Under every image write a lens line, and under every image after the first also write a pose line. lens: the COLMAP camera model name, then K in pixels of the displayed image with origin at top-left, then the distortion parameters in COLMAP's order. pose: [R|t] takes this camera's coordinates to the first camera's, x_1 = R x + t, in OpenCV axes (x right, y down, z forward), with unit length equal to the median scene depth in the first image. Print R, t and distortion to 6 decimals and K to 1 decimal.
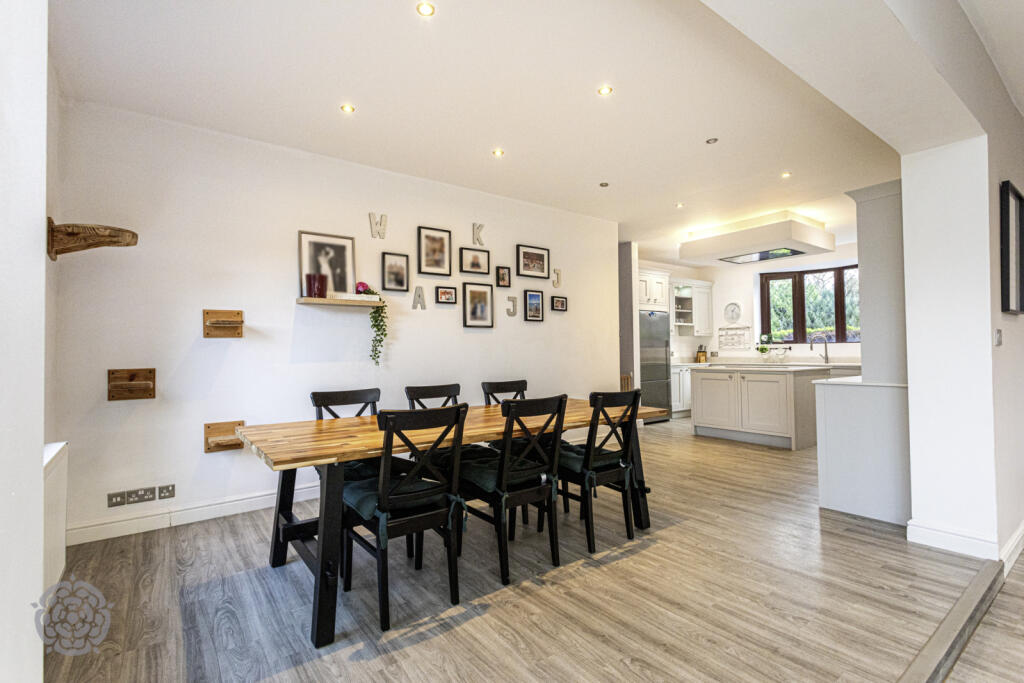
lens RADIAL K [[481.0, 0, 510.5], [0, 481.0, 340.8], [0, 0, 1]] dist [0.000629, 0.000881]
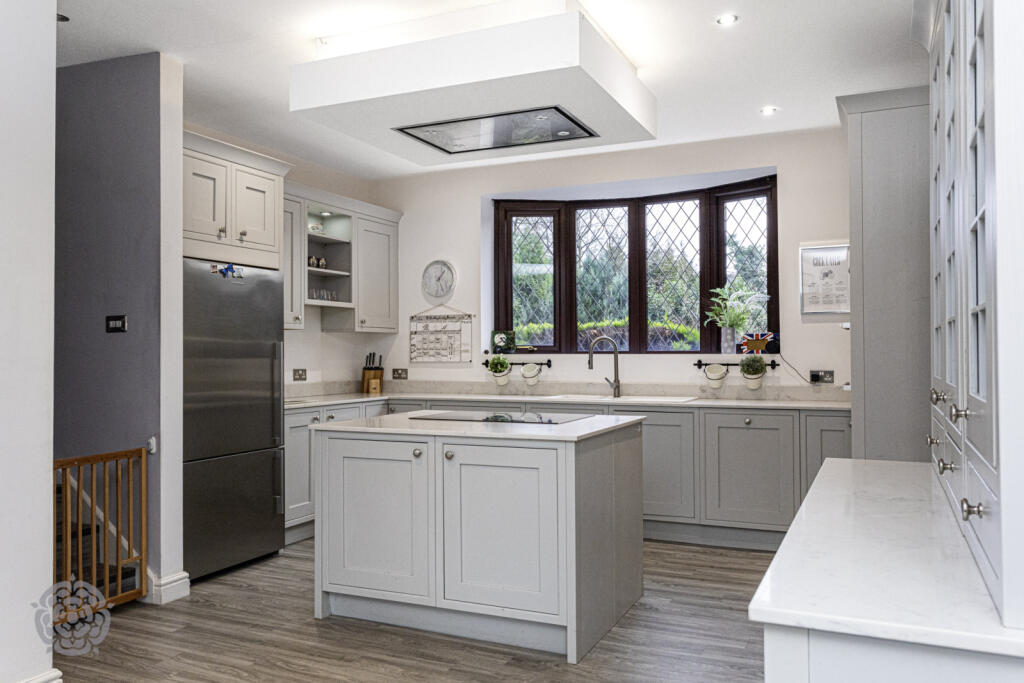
lens RADIAL K [[813.5, 0, 512.0], [0, 813.5, 341.5], [0, 0, 1]] dist [-0.000660, -0.000056]
pose [[0.874709, 0.012827, 0.484478, 0.164483], [-0.016719, 0.999853, 0.003715, -0.007548], [-0.484360, -0.011349, 0.874795, 0.320930]]
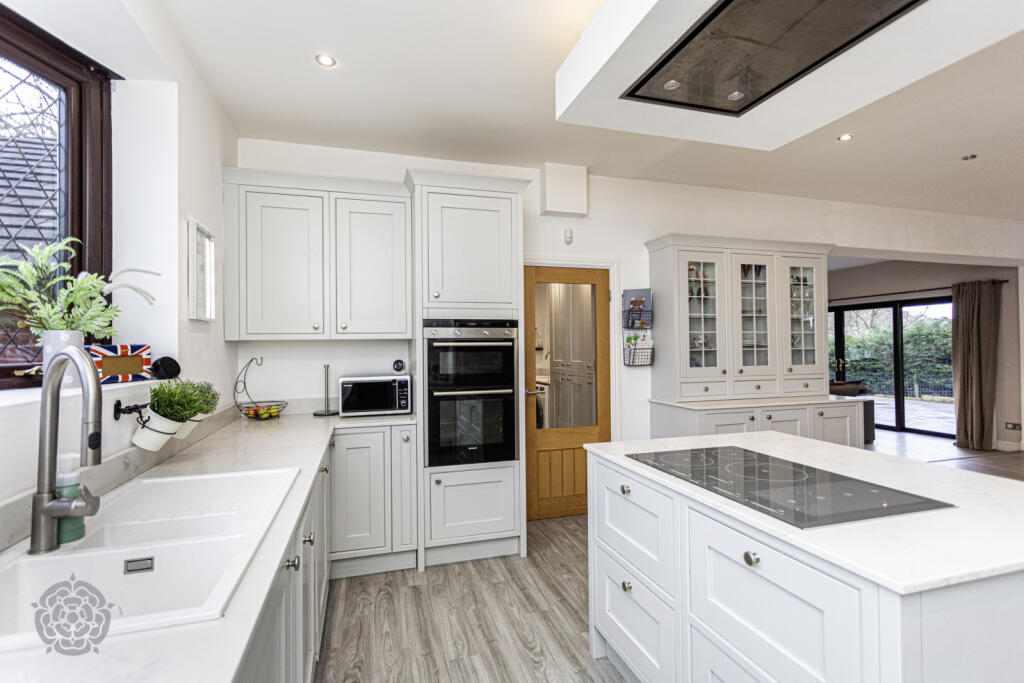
lens RADIAL K [[481.0, 0, 510.5], [0, 481.0, 340.8], [0, 0, 1]] dist [0.000629, 0.000881]
pose [[-0.942379, 0.023659, 0.333711, 0.435776], [0.010986, 0.999147, -0.039812, -0.006279], [-0.334368, -0.033852, -0.941834, 0.987215]]
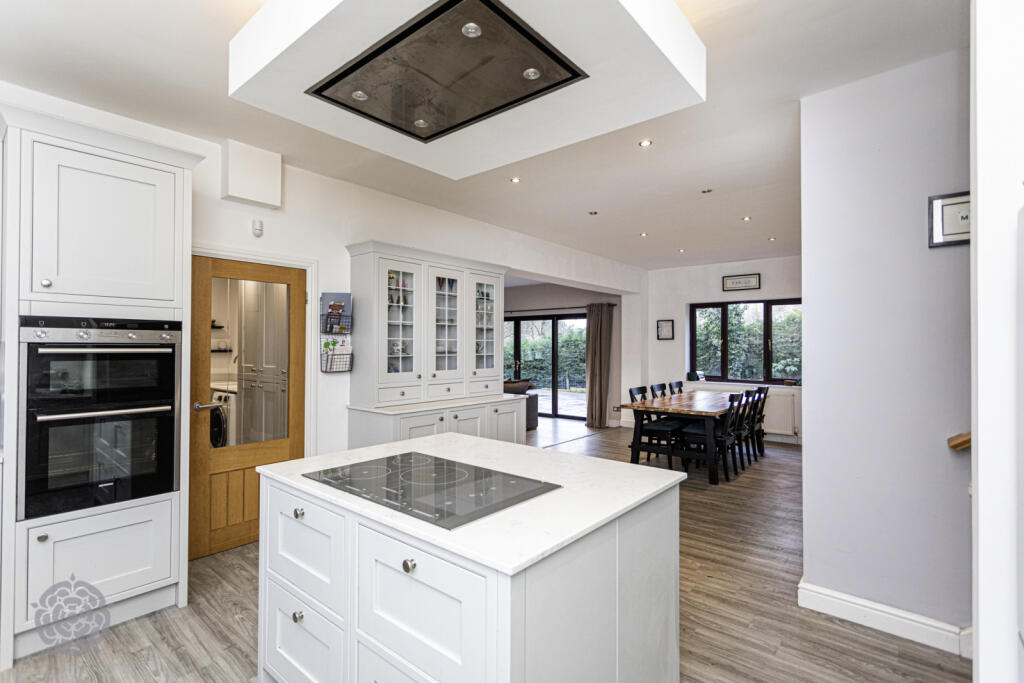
lens RADIAL K [[481.0, 0, 510.5], [0, 481.0, 340.8], [0, 0, 1]] dist [0.000629, 0.000881]
pose [[-0.972386, 0.004541, -0.233335, 0.421169], [0.012308, 0.999417, -0.031842, -0.012304], [0.233055, -0.033835, -0.971875, 0.983658]]
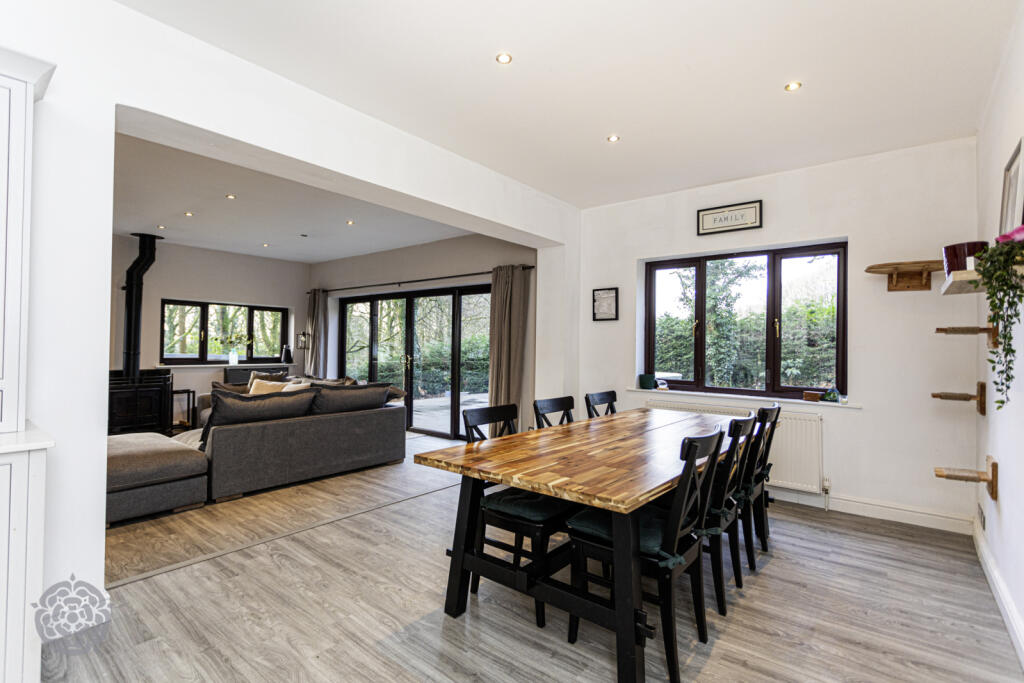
lens RADIAL K [[481.0, 0, 510.5], [0, 481.0, 340.8], [0, 0, 1]] dist [0.000629, 0.000881]
pose [[-0.969689, -0.007642, -0.244224, 0.140080], [0.000287, 0.999475, -0.032412, 0.002862], [0.244344, -0.031500, -0.969177, 0.648213]]
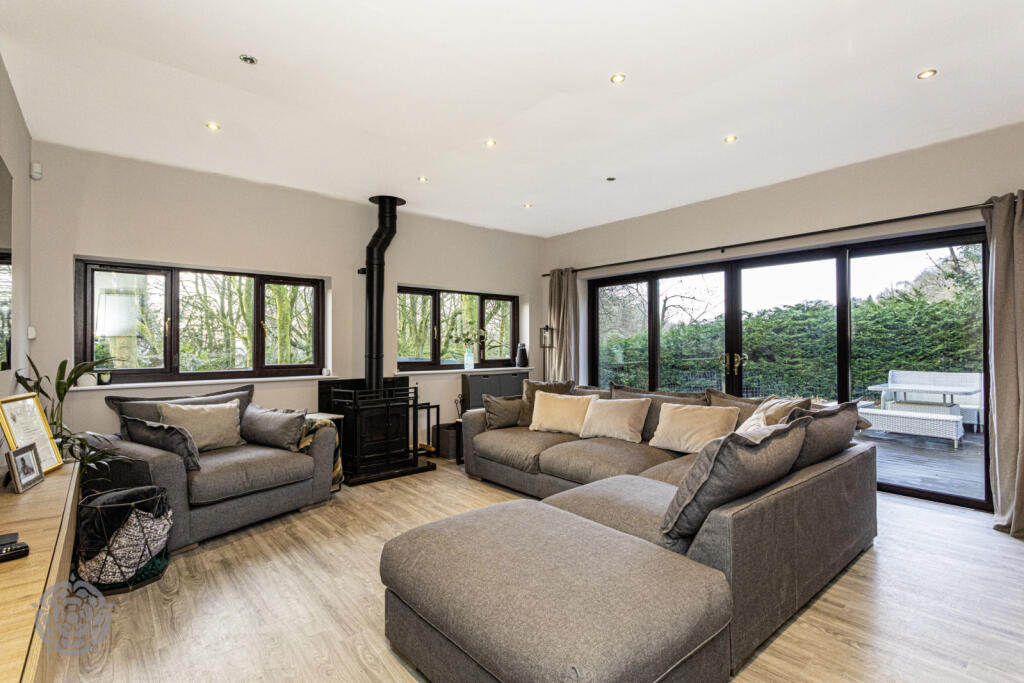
lens RADIAL K [[483.1, 0, 512.0], [0, 483.1, 341.5], [0, 0, 1]] dist [0.002152, 0.000463]
pose [[-0.998143, 0.012437, -0.059629, 0.419614], [0.014215, 0.999464, -0.029481, -0.001181], [0.059231, -0.030274, -0.997785, 0.330483]]
